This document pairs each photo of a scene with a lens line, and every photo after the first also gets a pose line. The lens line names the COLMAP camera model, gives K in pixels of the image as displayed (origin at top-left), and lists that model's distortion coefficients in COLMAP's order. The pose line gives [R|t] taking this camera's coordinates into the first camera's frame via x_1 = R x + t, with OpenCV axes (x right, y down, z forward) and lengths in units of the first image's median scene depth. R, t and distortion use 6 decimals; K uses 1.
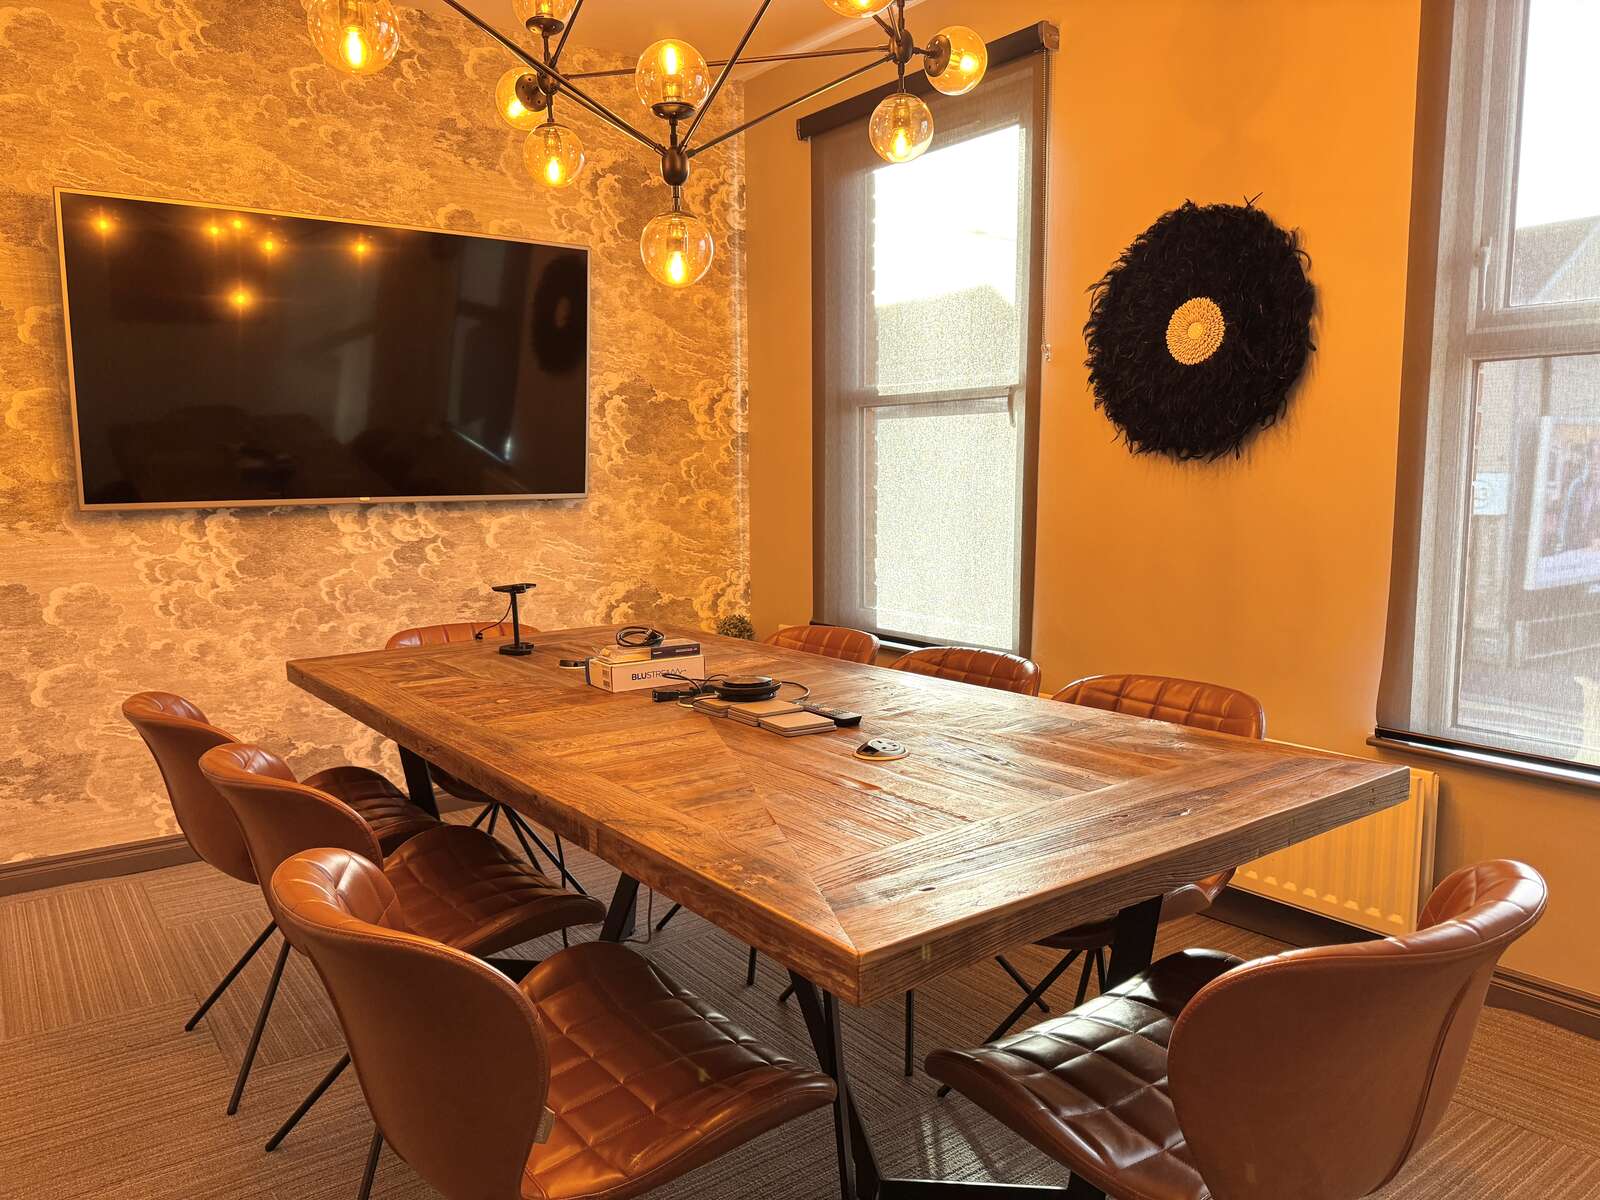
lens RADIAL K [[1133.5, 0, 808.2], [0, 1133.5, 601.0], [0, 0, 1]] dist [0.033494, -0.050032]
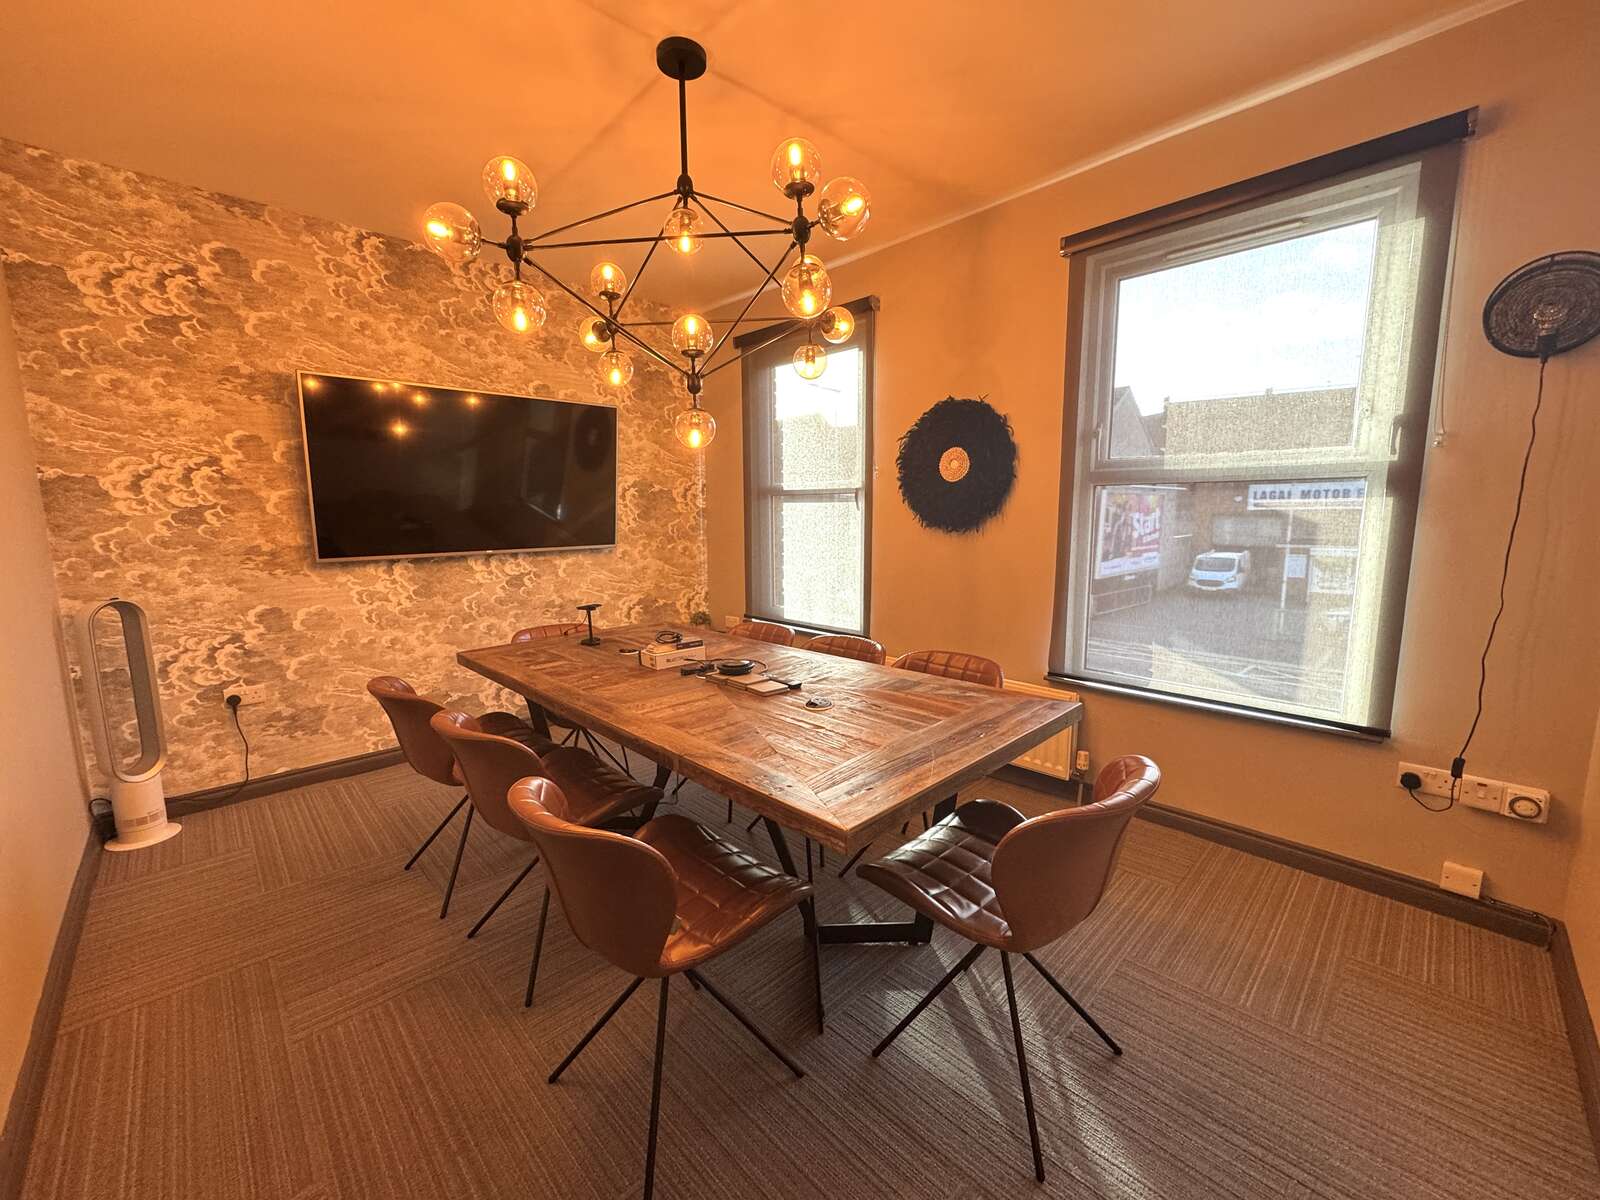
lens RADIAL K [[635.1, 0, 806.0], [0, 635.1, 595.0], [0, 0, 1]] dist [-0.012500, 0.001049]
pose [[0.990371, -0.016666, 0.137428, -0.056828], [0.014804, 0.999784, 0.014563, -0.037279], [-0.137641, -0.012388, 0.990405, -0.021929]]
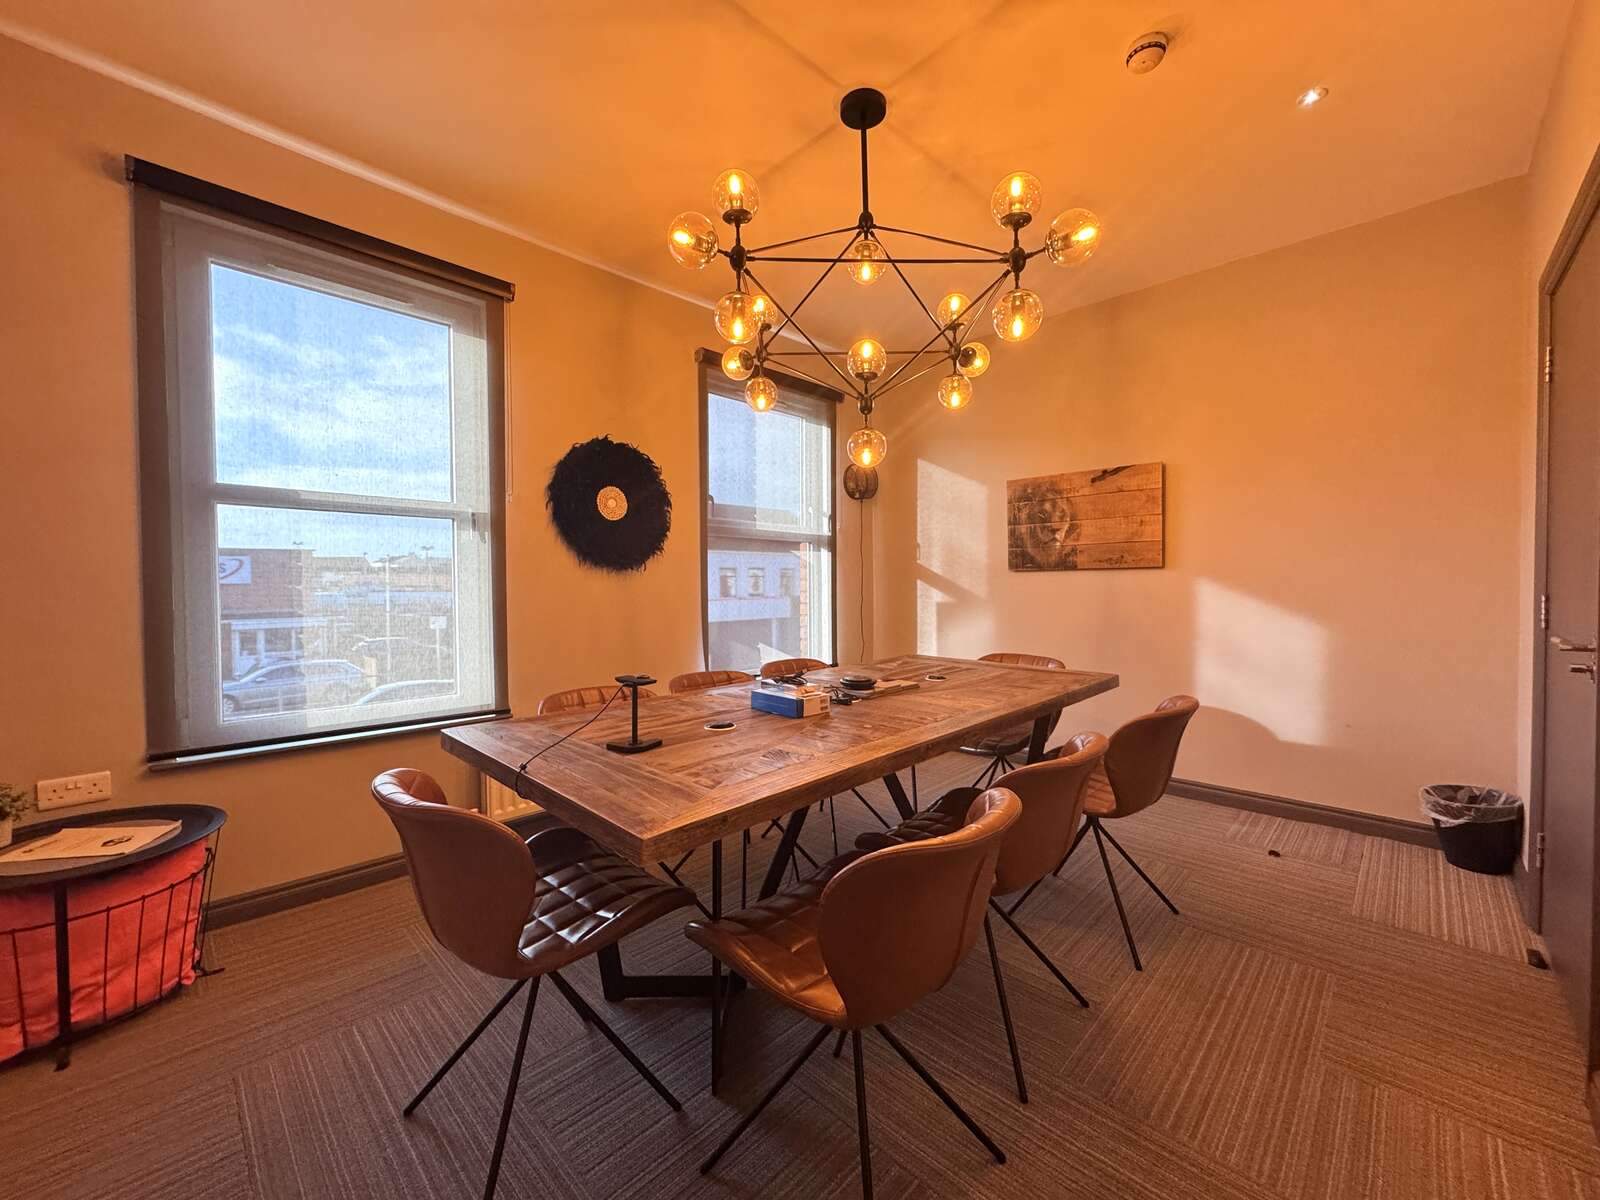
lens RADIAL K [[635.1, 0, 792.4], [0, 635.1, 596.4], [0, 0, 1]] dist [-0.012500, 0.001049]
pose [[-0.151178, -0.009677, 0.988459, -0.759158], [0.122708, 0.992034, 0.028480, -0.075511], [-0.980861, 0.125598, -0.148786, 0.880339]]
